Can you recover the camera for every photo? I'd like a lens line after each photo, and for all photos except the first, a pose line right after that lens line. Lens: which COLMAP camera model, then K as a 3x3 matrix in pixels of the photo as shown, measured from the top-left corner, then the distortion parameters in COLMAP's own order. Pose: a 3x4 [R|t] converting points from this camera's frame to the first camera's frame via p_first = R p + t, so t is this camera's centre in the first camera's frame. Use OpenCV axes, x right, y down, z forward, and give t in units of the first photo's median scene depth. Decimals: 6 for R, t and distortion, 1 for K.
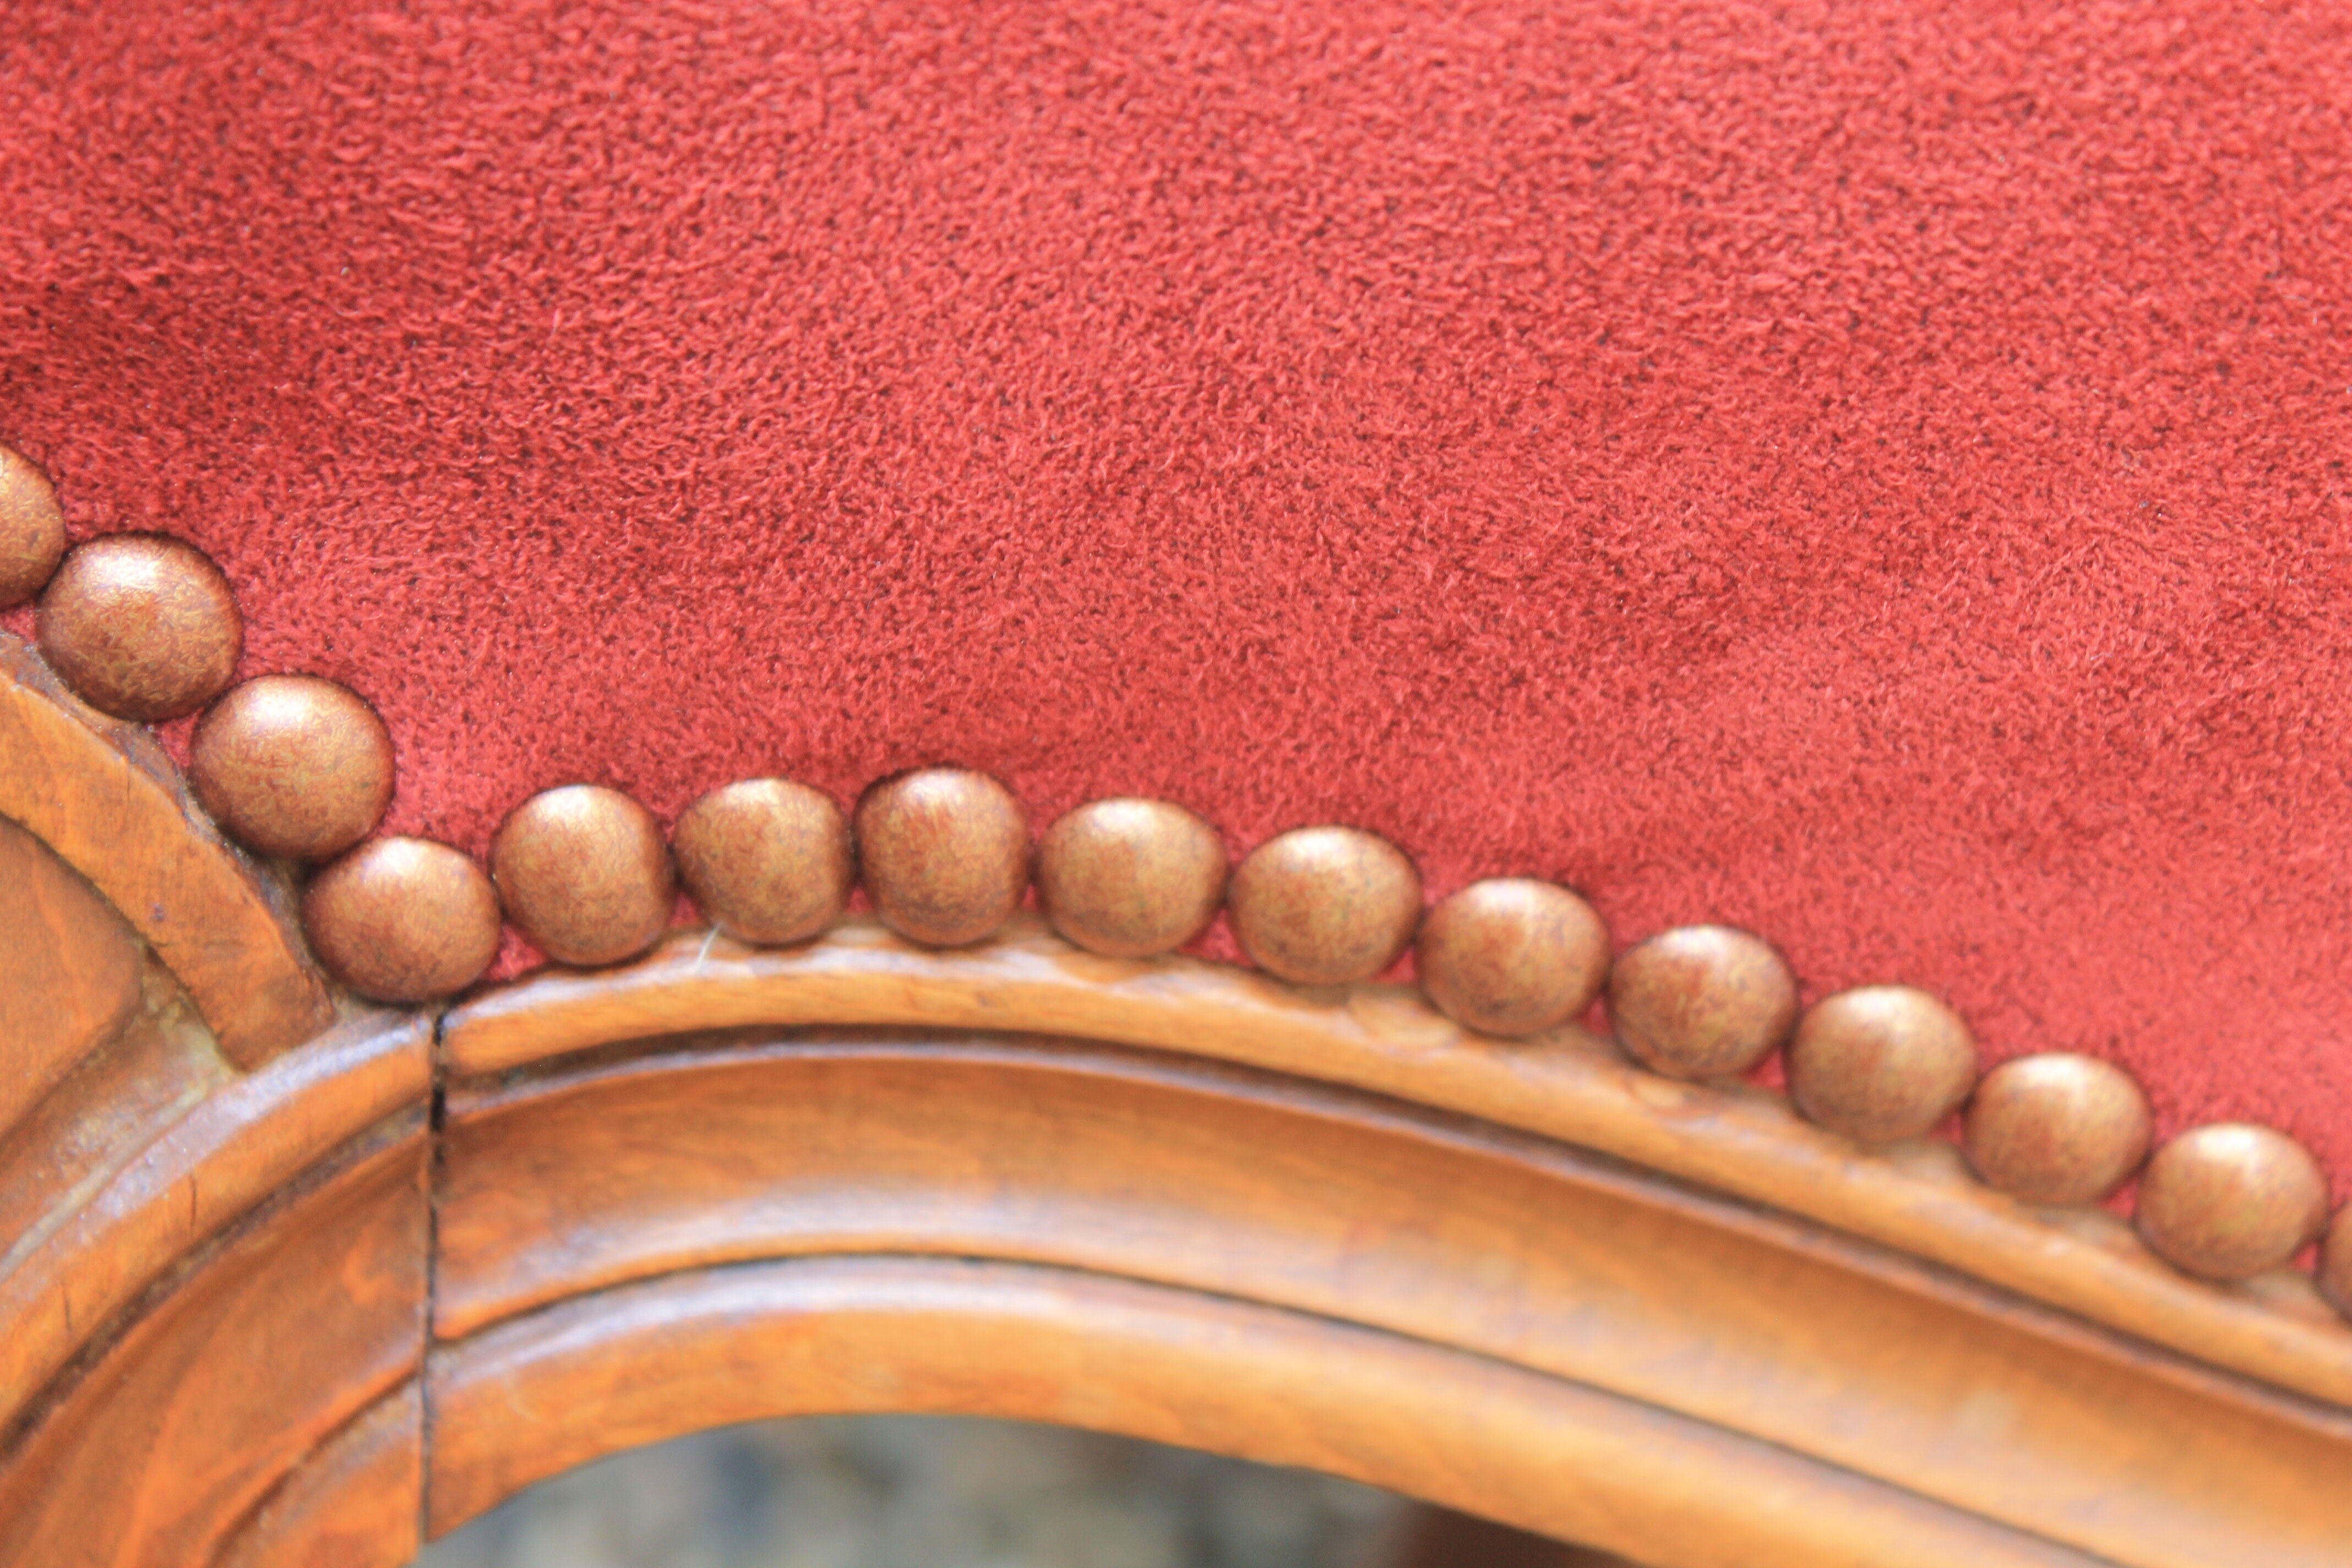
lens RADIAL K [[6000.6, 0, 1179.8], [0, 6000.6, 783.1], [0, 0, 1]] dist [0.134001, 0.000000]
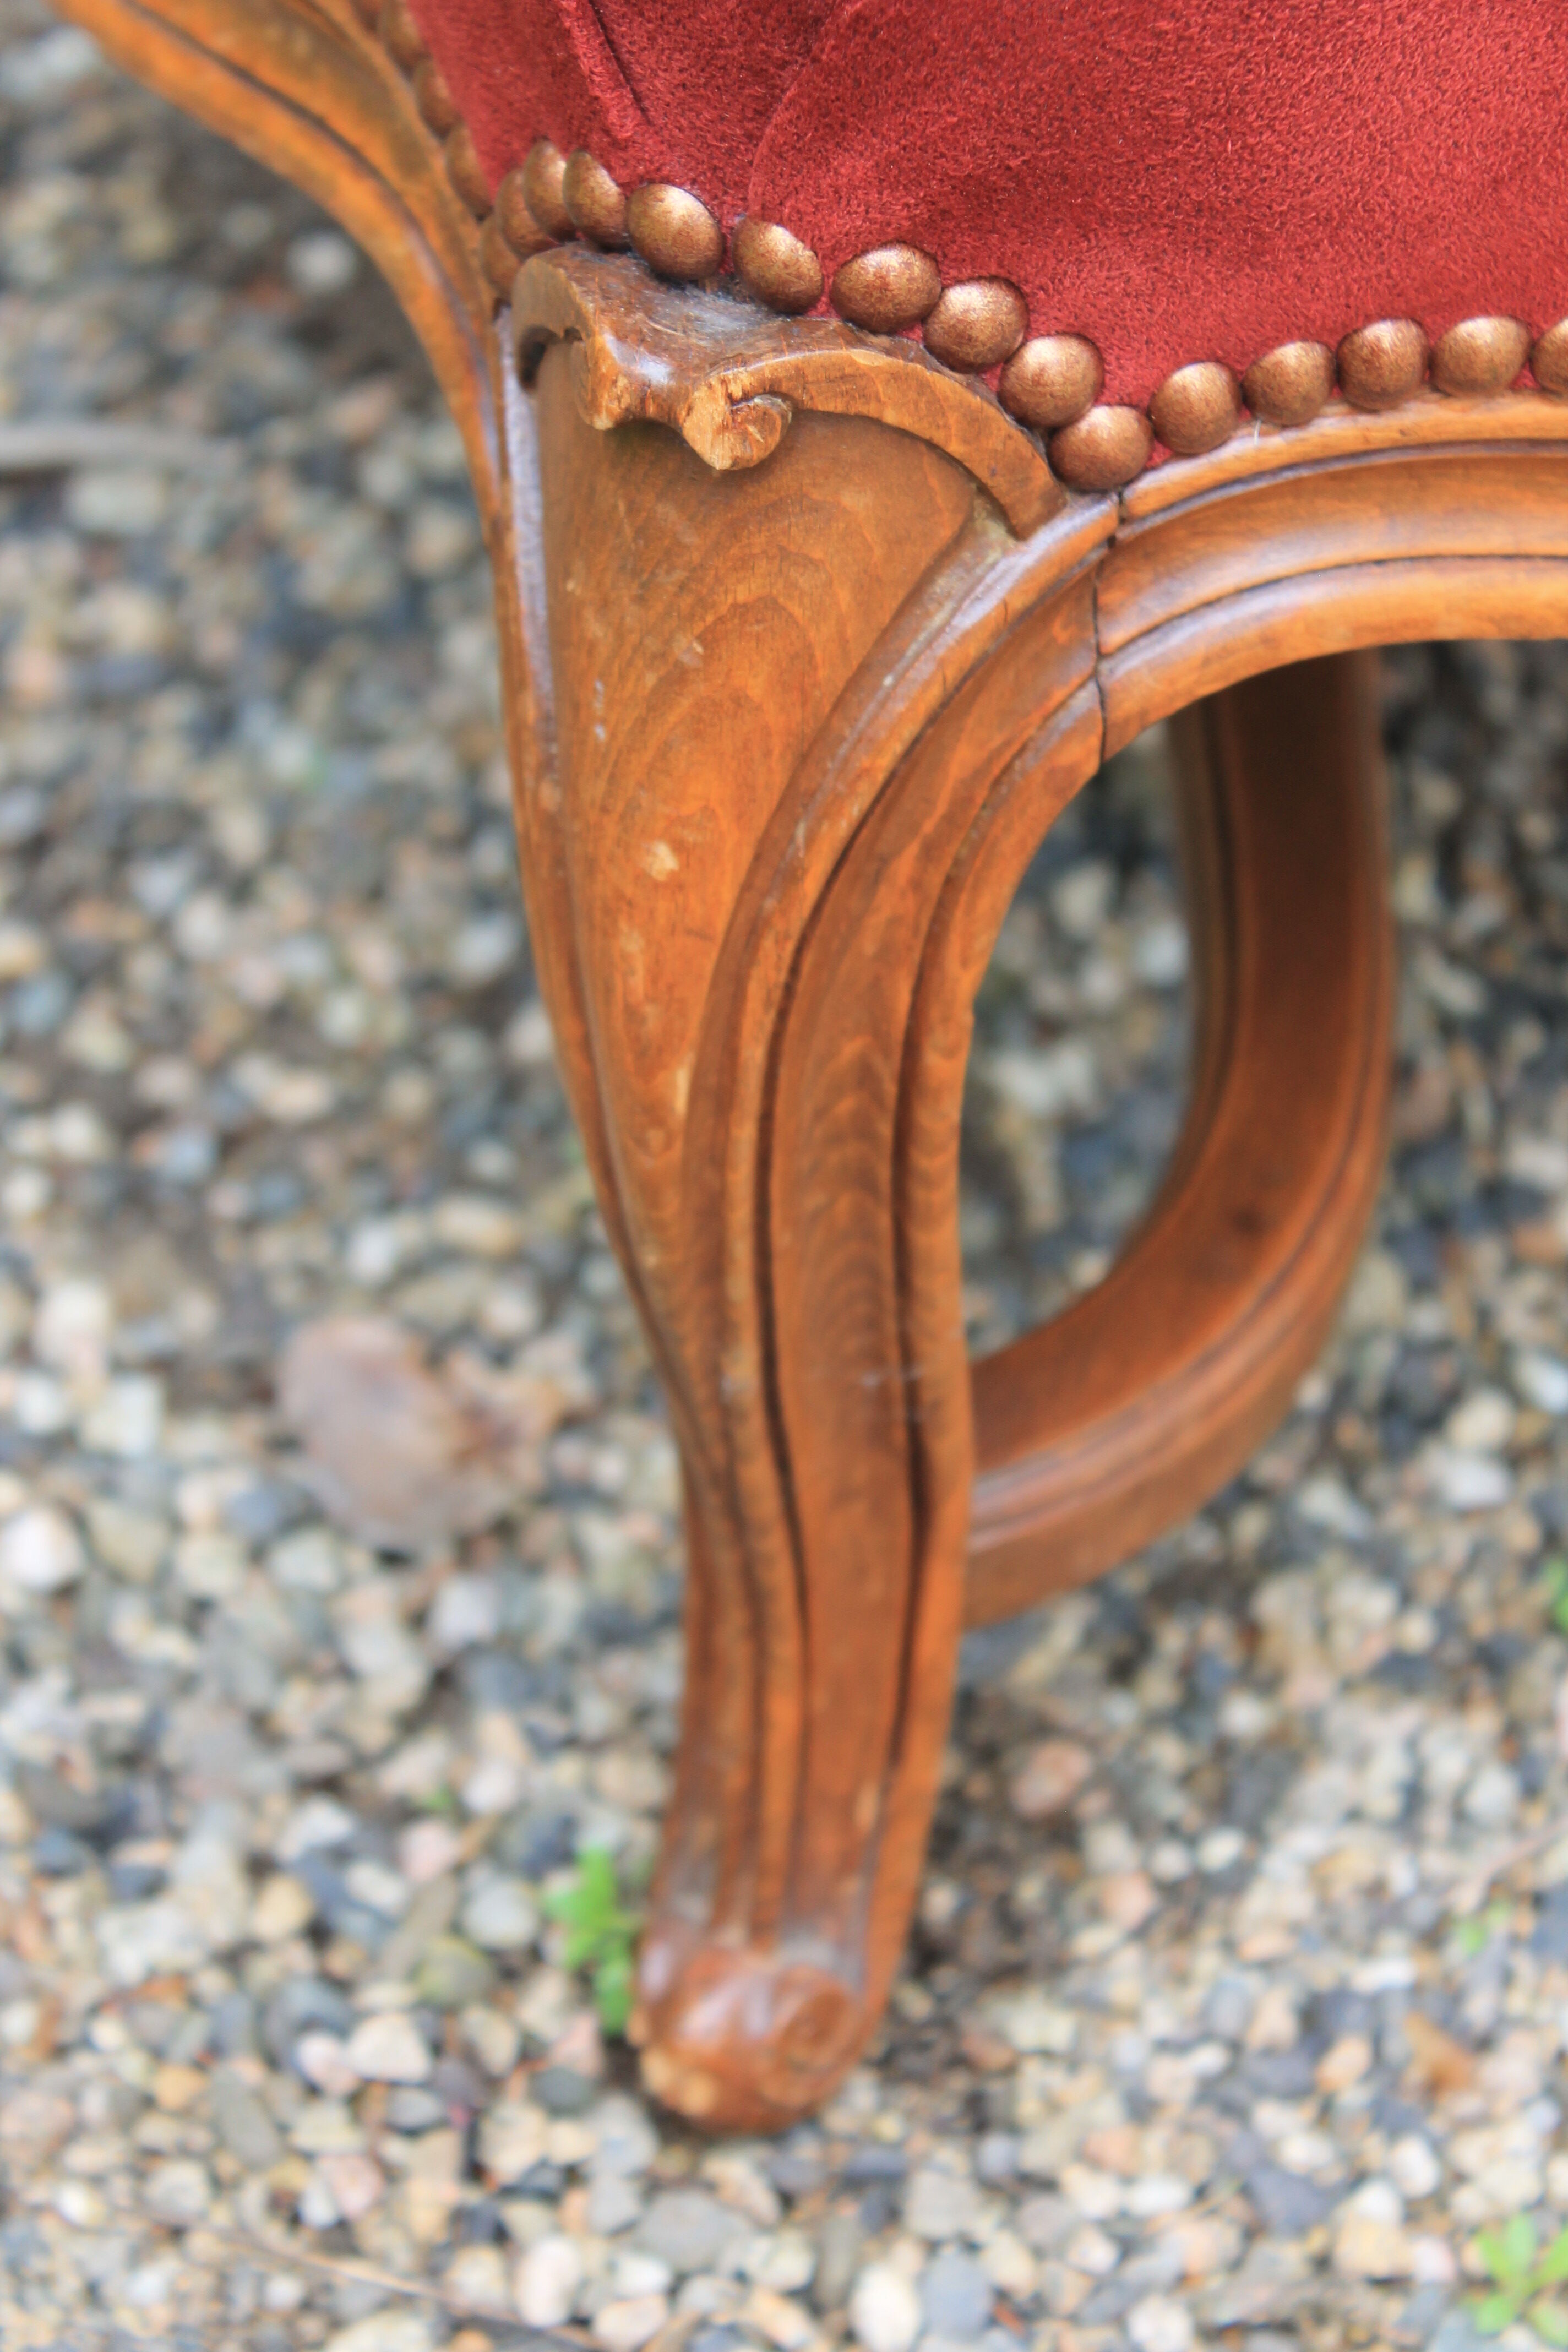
lens RADIAL K [[6000.6, 0, 786.6], [0, 6000.6, 1175.8], [0, 0, 1]] dist [0.134001, 0.000000]
pose [[0.977080, -0.182127, 0.110205, -0.479757], [0.144638, 0.947838, 0.284047, -0.311109], [-0.156189, -0.261597, 0.952456, -0.820154]]
